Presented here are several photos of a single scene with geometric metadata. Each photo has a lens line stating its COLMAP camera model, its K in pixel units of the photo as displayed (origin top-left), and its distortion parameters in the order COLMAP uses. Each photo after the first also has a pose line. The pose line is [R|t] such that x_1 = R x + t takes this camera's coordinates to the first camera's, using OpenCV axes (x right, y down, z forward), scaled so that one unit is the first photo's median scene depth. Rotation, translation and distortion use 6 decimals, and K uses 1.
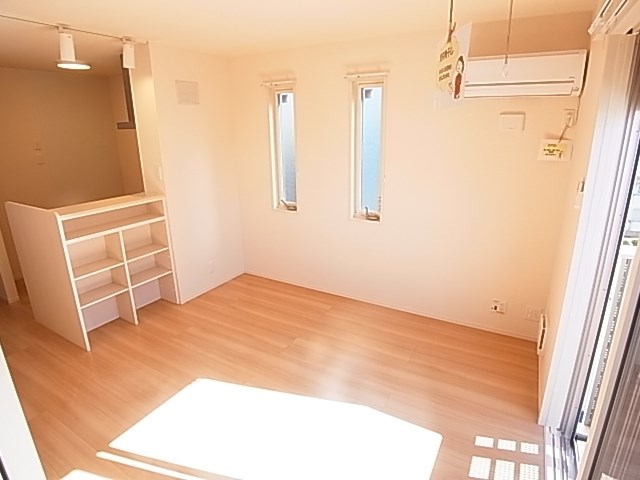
lens RADIAL K [[355.2, 0, 330.4], [0, 355.2, 229.0], [0, 0, 1]] dist [-0.061730, 0.012004]
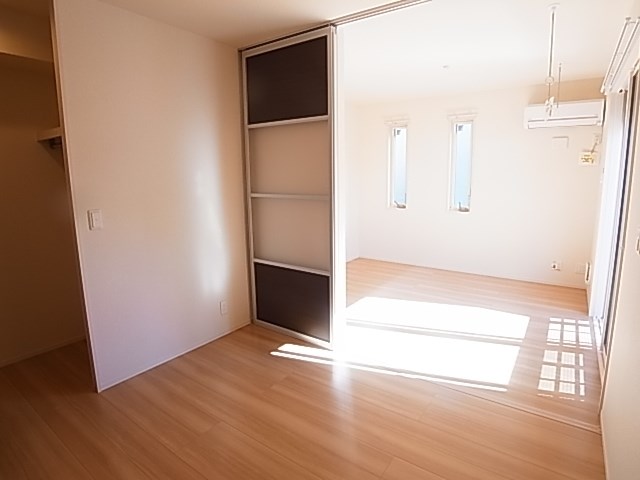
lens RADIAL K [[355.2, 0, 330.4], [0, 355.2, 229.0], [0, 0, 1]] dist [-0.061730, 0.012004]
pose [[0.995116, 0.015583, -0.097473, -0.295426], [-0.027088, 0.992662, -0.117845, 0.242077], [0.094922, 0.119910, 0.988237, -0.499615]]
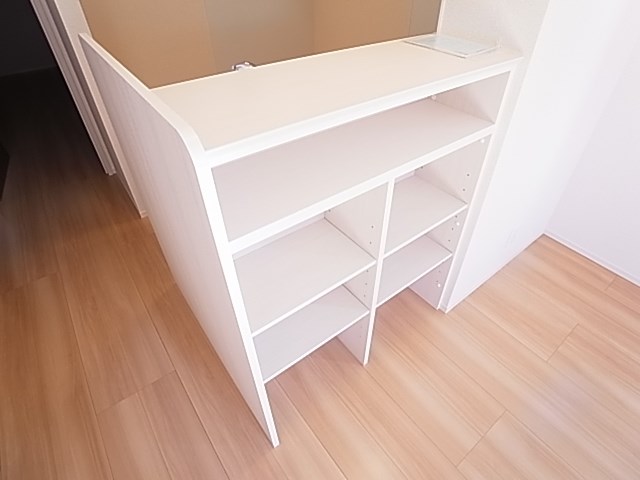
lens RADIAL K [[355.2, 0, 330.4], [0, 355.2, 229.0], [0, 0, 1]] dist [-0.061730, 0.012004]
pose [[0.920148, 0.258688, -0.293952, -0.594666], [-0.114096, 0.895252, 0.430704, -0.087277], [0.374579, -0.362772, 0.853280, 0.768360]]
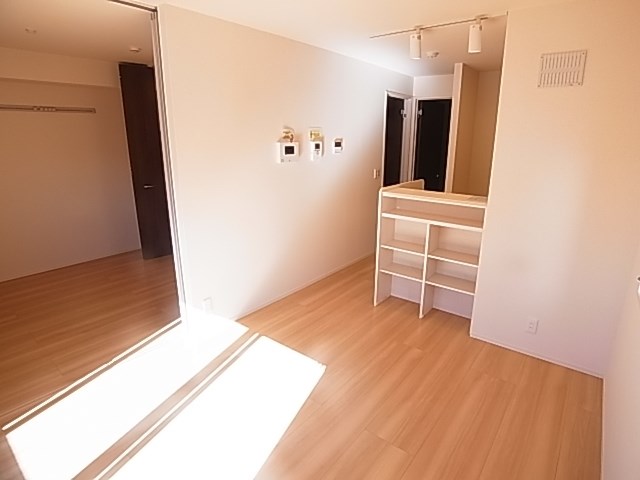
lens RADIAL K [[355.2, 0, 330.4], [0, 355.2, 229.0], [0, 0, 1]] dist [-0.061730, 0.012004]
pose [[-0.143449, 0.261543, -0.954472, 0.447453], [-0.276912, 0.915316, 0.292431, -0.217280], [0.950127, 0.306254, -0.058877, 0.861841]]
